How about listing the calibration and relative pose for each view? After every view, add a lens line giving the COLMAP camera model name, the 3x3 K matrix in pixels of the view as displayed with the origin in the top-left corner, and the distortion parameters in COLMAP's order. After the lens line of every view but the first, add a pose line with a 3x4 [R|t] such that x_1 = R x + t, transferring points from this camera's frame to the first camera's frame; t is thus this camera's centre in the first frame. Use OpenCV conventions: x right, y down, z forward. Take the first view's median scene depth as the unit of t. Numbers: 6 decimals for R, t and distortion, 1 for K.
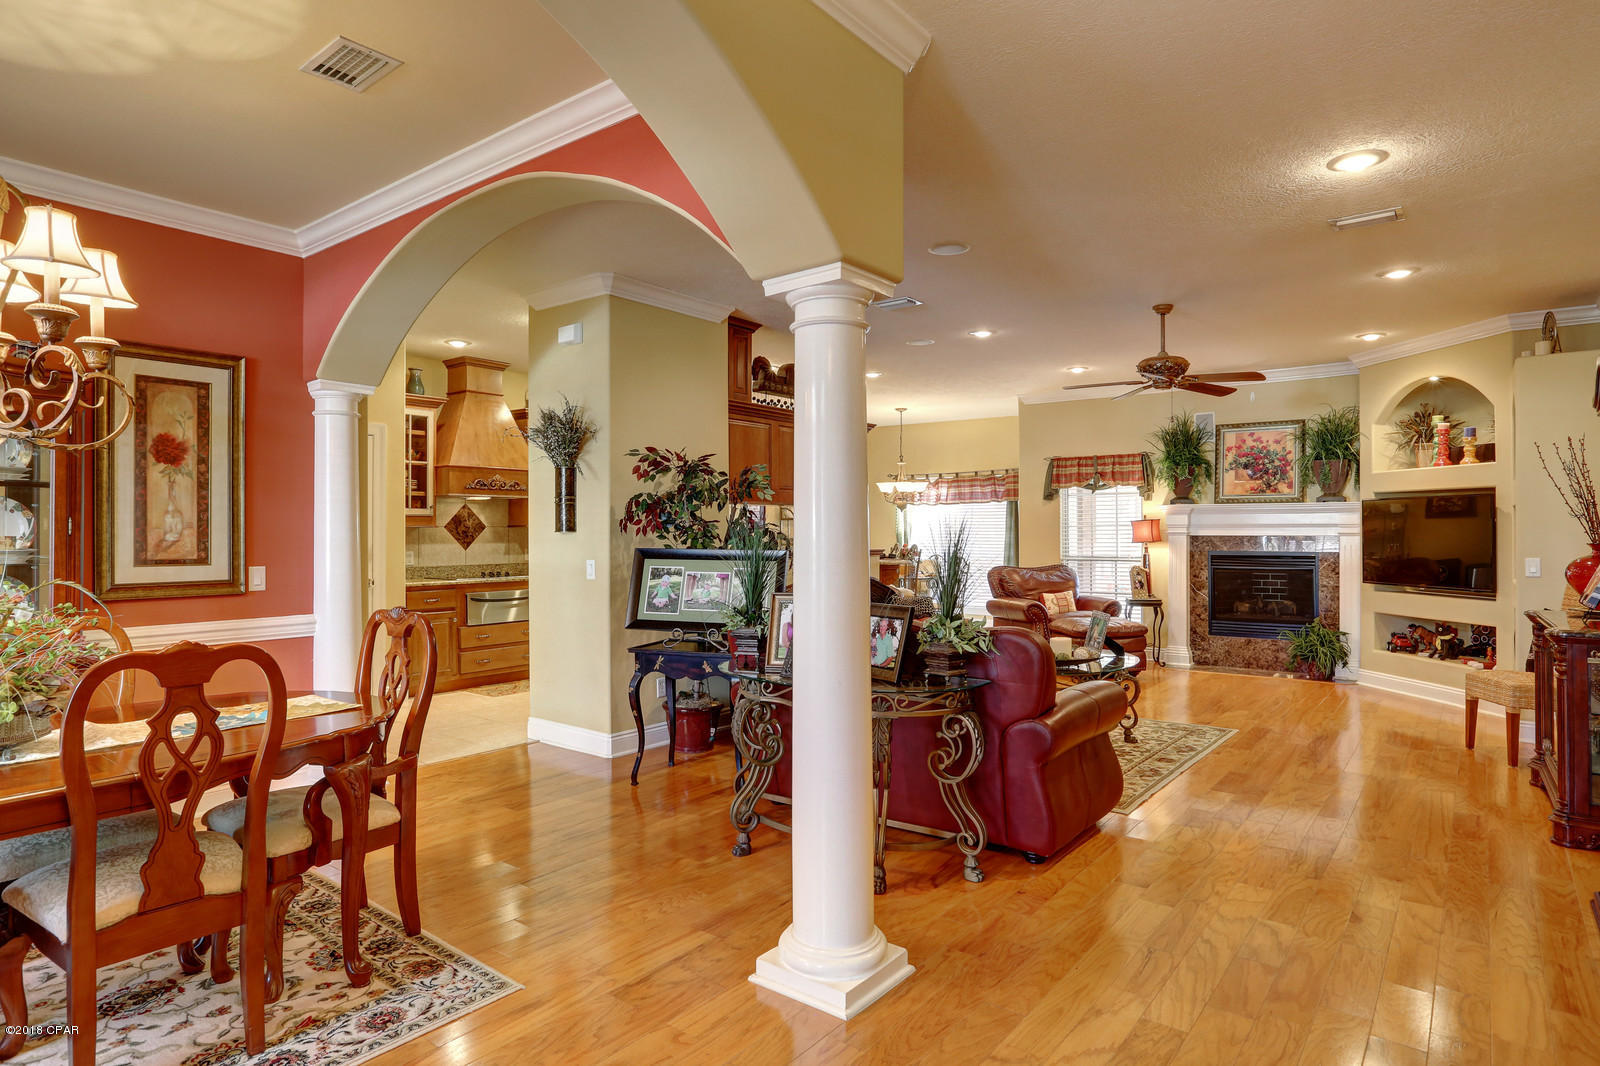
lens RADIAL K [[889.5, 0, 809.0], [0, 889.5, 526.8], [0, 0, 1]] dist [-0.035027, 0.024353]
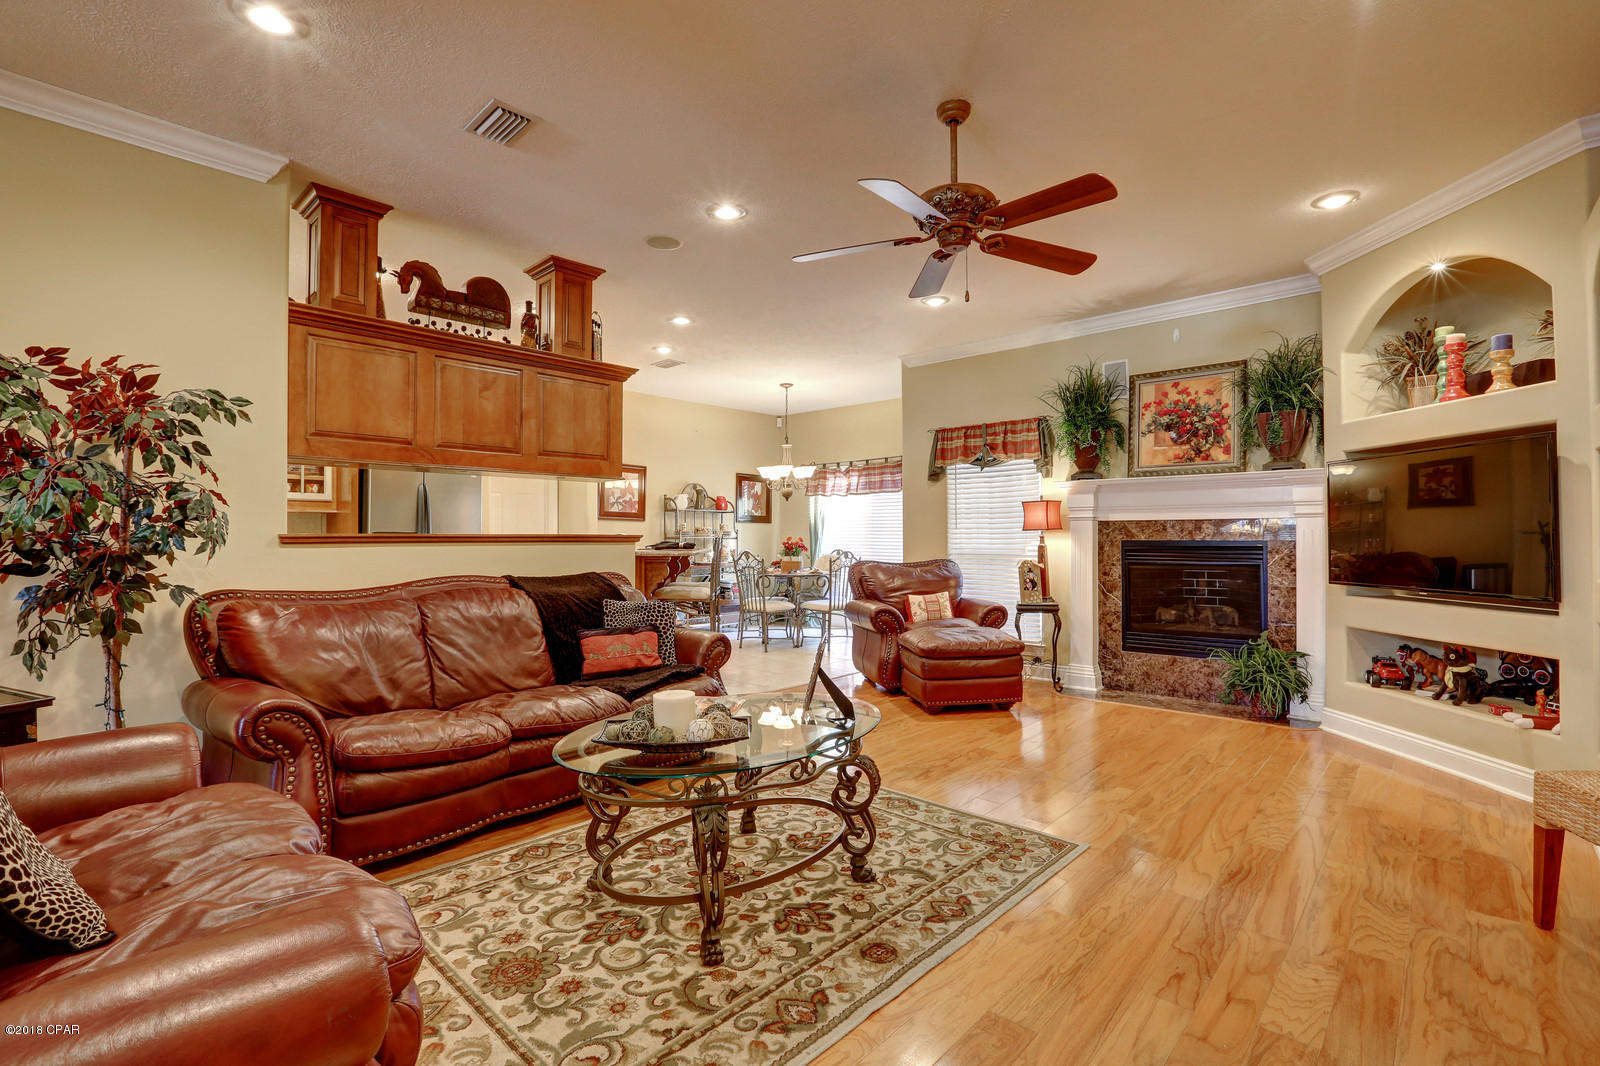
lens RADIAL K [[725.2, 0, 804.2], [0, 725.2, 529.4], [0, 0, 1]] dist [-0.038401, 0.008440]
pose [[0.996226, -0.001886, -0.086776, 0.336441], [0.001388, 0.999982, -0.005796, 0.029950], [0.086786, 0.005654, 0.996211, 0.513992]]
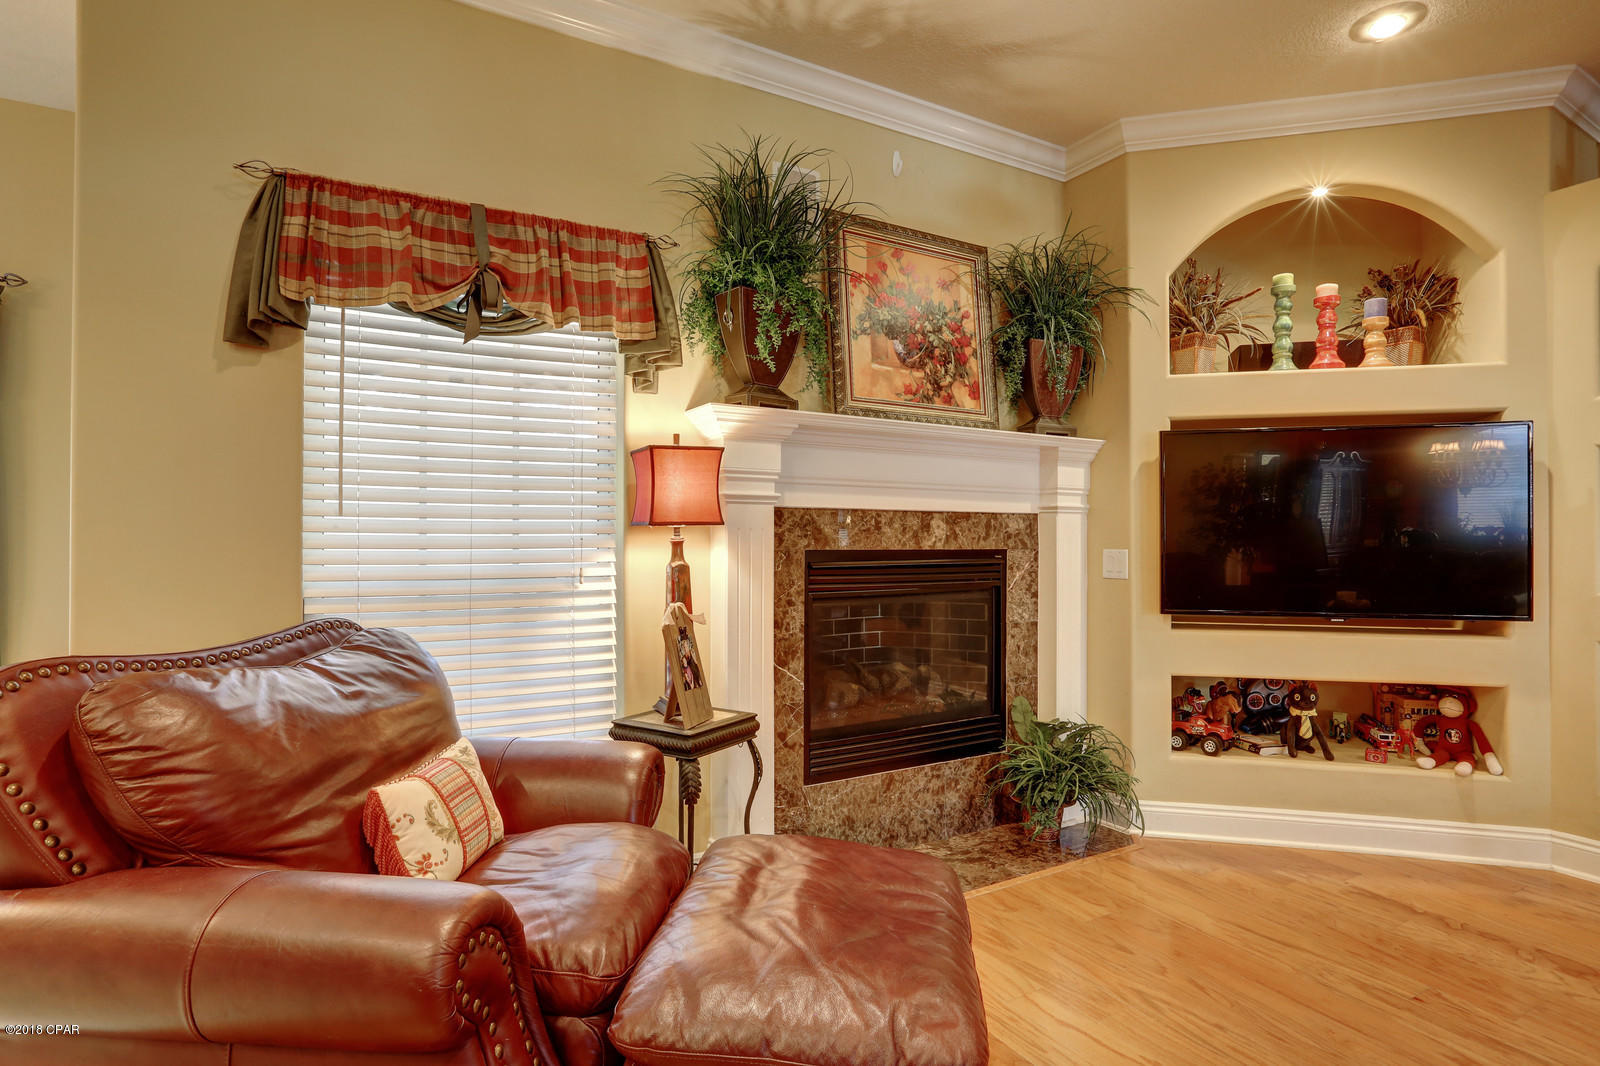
lens RADIAL K [[827.4, 0, 799.4], [0, 827.4, 522.5], [0, 0, 1]] dist [-0.022225, 0.002521]
pose [[0.382405, 0.022046, 0.923732, 0.203112], [-0.004660, 0.999749, -0.021931, 0.033728], [-0.923983, 0.004082, 0.382411, 1.263759]]
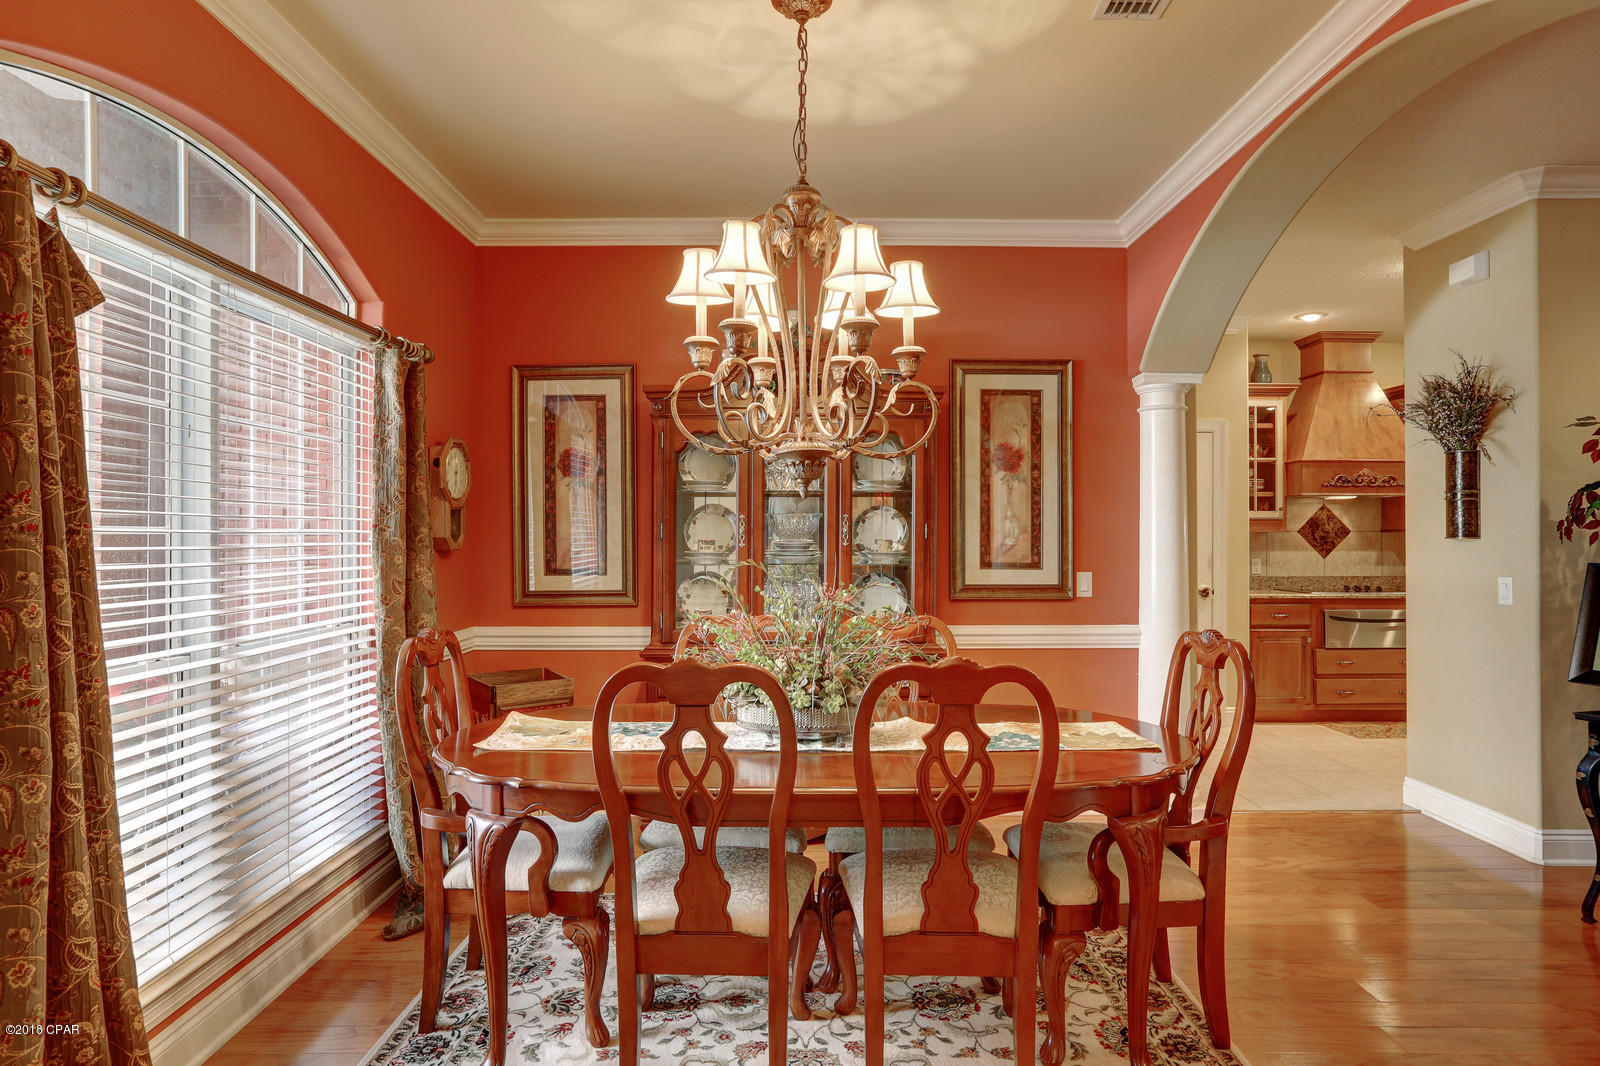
lens RADIAL K [[889.5, 0, 795.2], [0, 889.5, 532.0], [0, 0, 1]] dist [-0.035027, 0.024353]
pose [[0.604365, -0.001172, -0.796706, -0.023741], [0.001349, 0.999999, -0.000448, 0.000339], [0.796706, -0.000804, 0.604366, 0.101543]]
